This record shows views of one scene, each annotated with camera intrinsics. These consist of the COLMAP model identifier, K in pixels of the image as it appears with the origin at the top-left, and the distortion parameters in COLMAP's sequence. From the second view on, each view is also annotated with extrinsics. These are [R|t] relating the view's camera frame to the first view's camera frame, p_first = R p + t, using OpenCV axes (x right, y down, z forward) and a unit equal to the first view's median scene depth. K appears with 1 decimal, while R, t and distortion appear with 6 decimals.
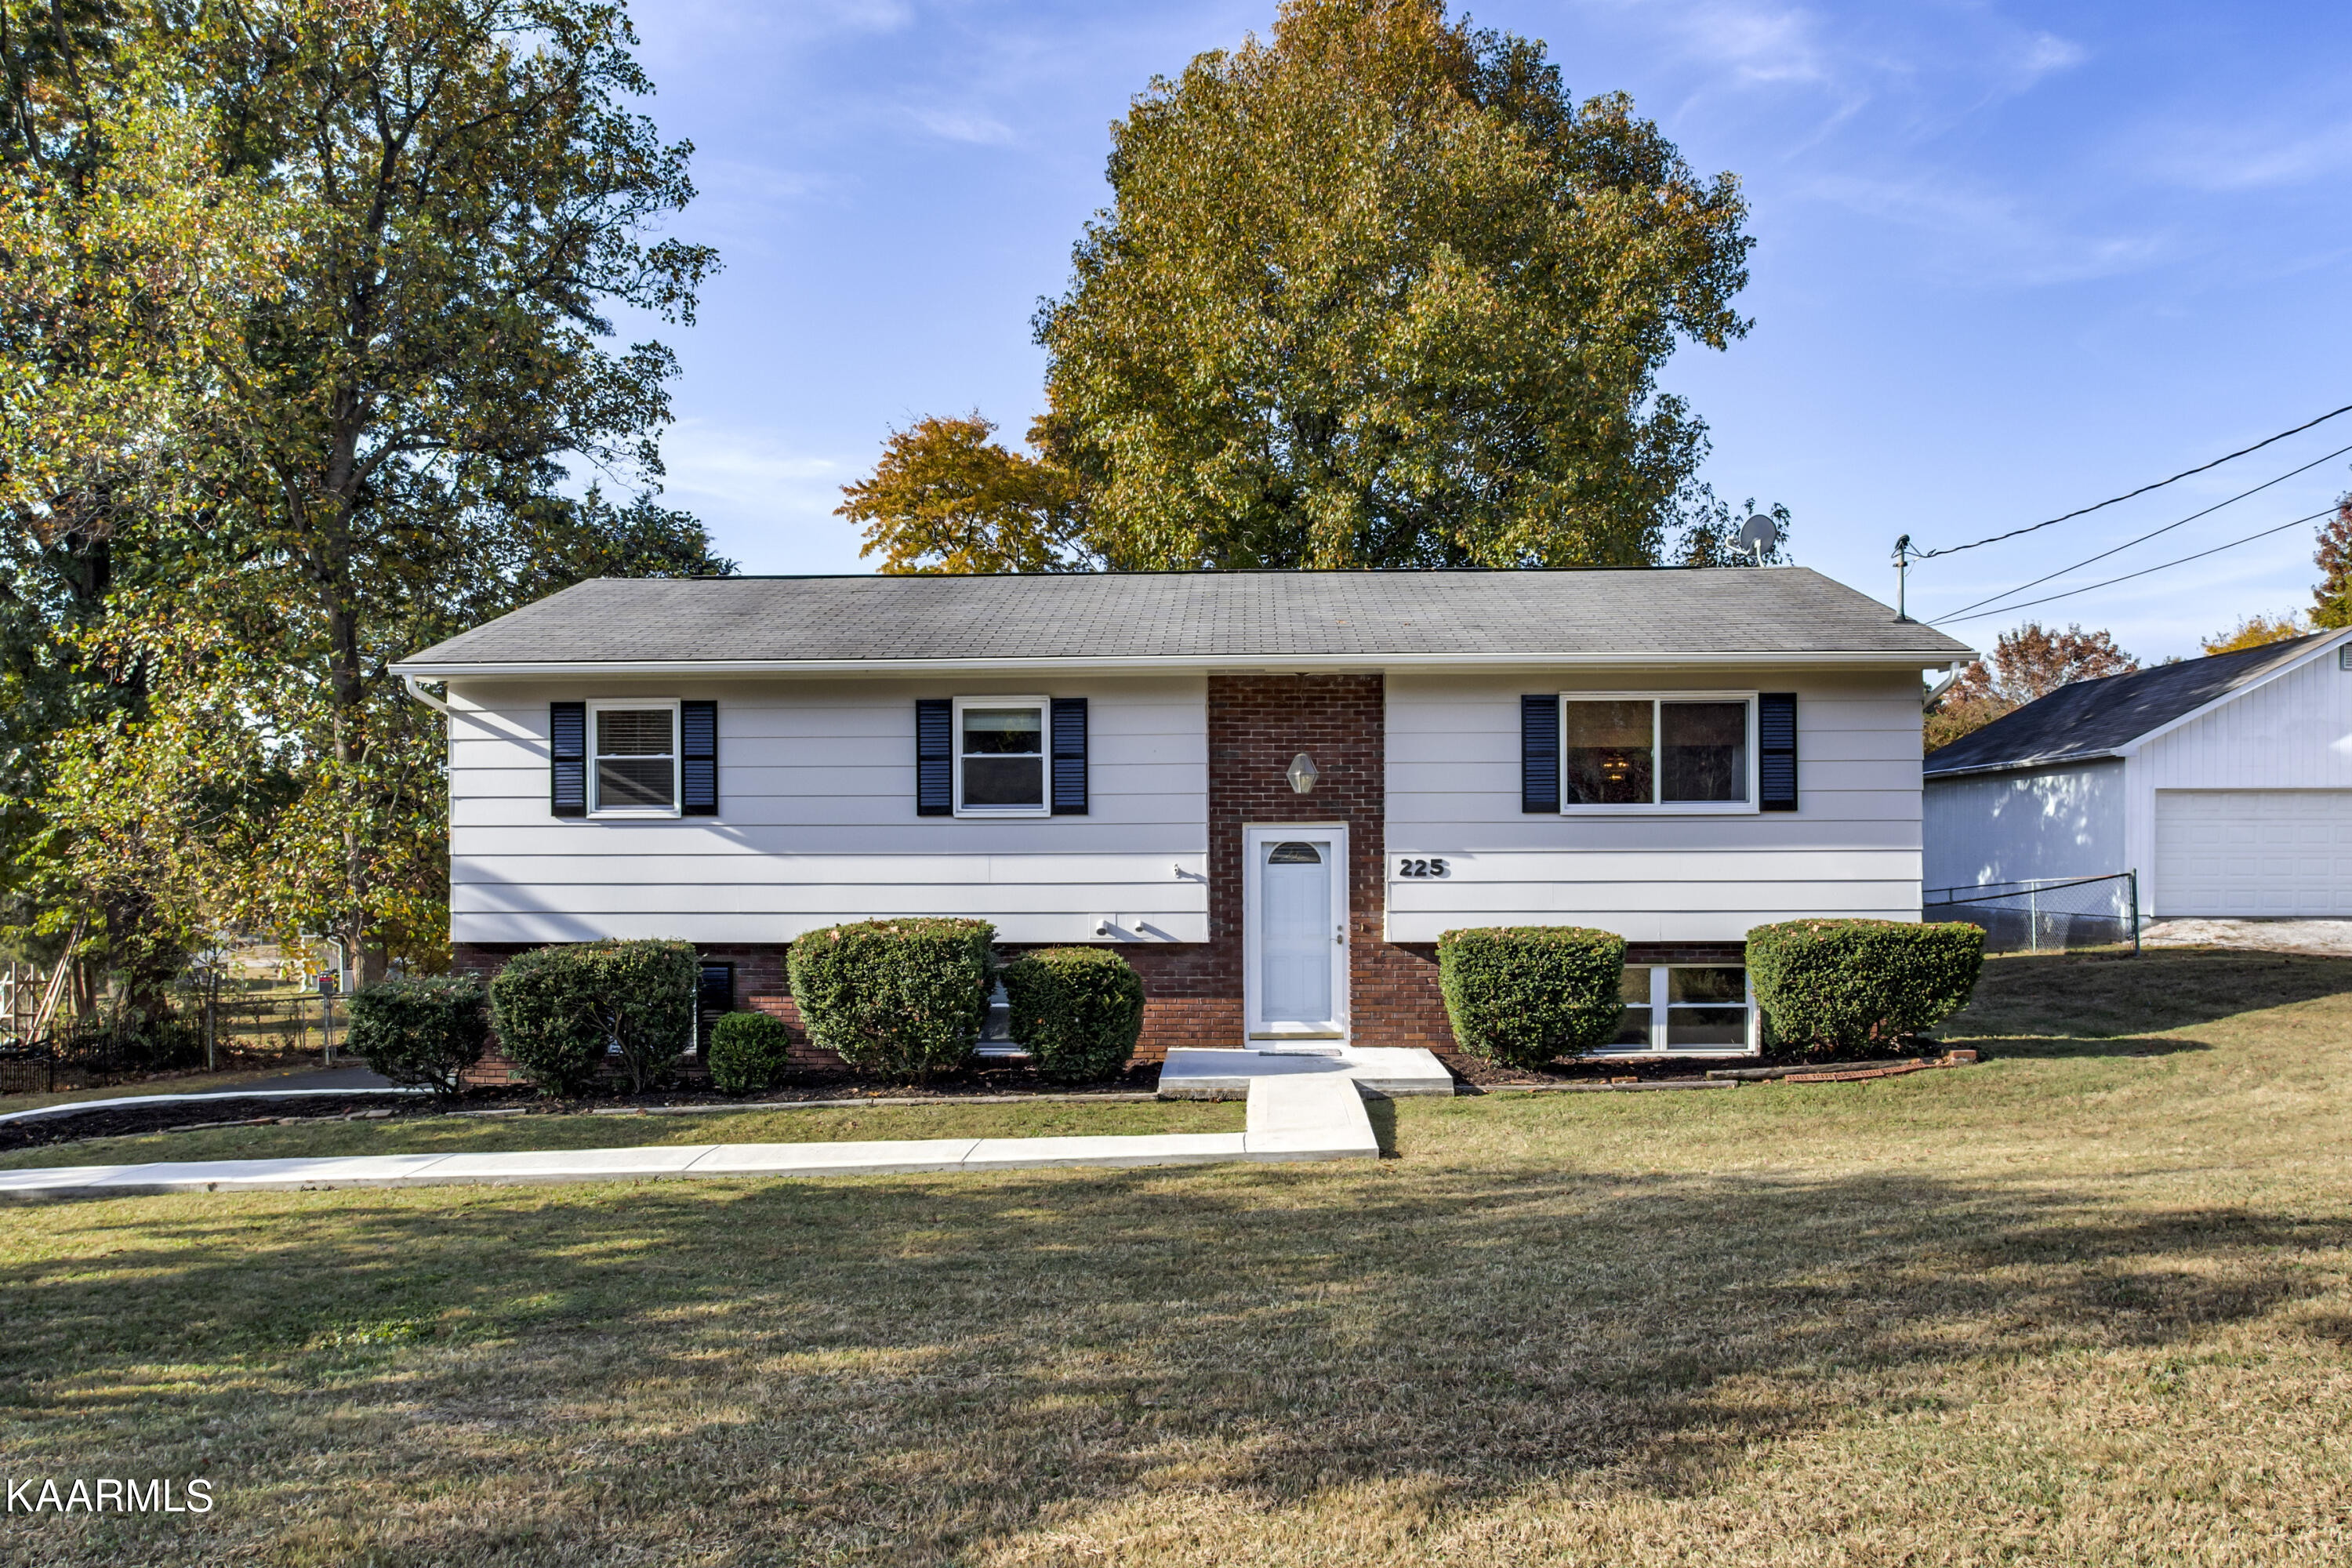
lens RADIAL K [[3287.6, 0, 1176.0], [0, 3287.6, 784.0], [0, 0, 1]] dist [-0.102212, 0.000264]
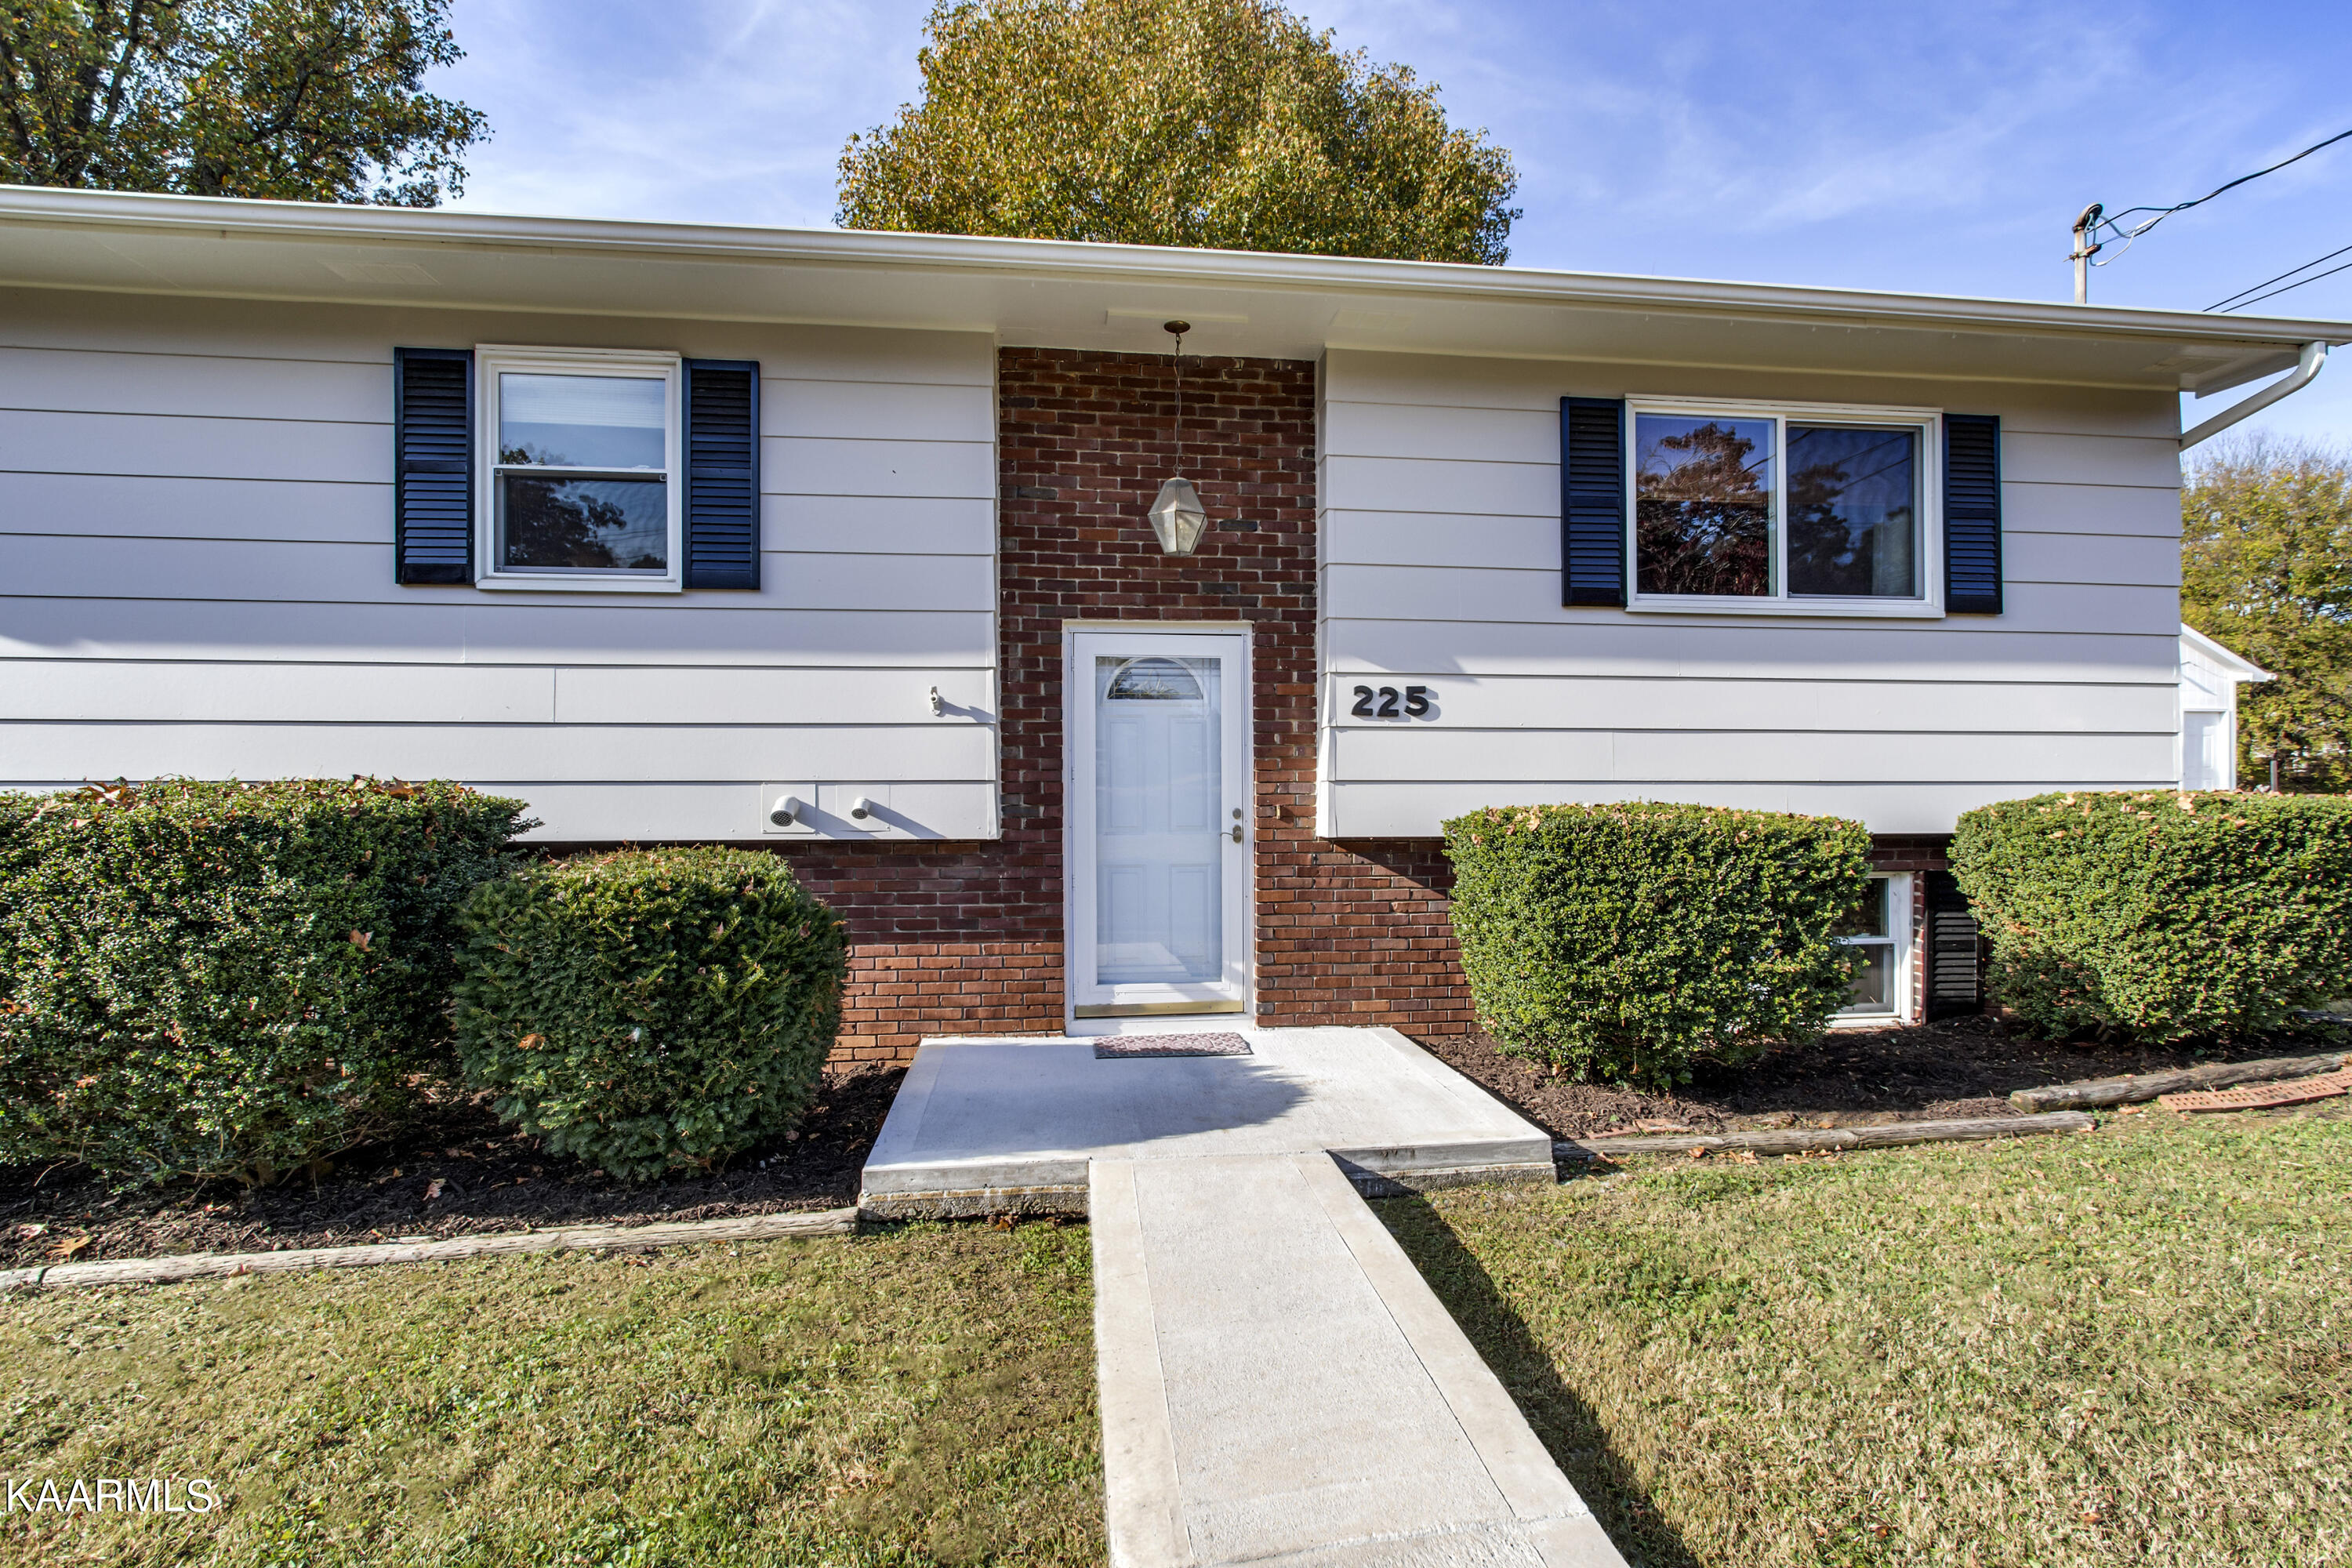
lens RADIAL K [[1072.0, 0, 1178.0], [0, 1072.0, 798.8], [0, 0, 1]] dist [-0.000804, 0.000004]
pose [[0.989175, 0.001280, 0.146738, 0.013289], [0.000292, 0.999943, -0.010690, 0.043622], [-0.146744, 0.010617, 0.989118, 0.826720]]
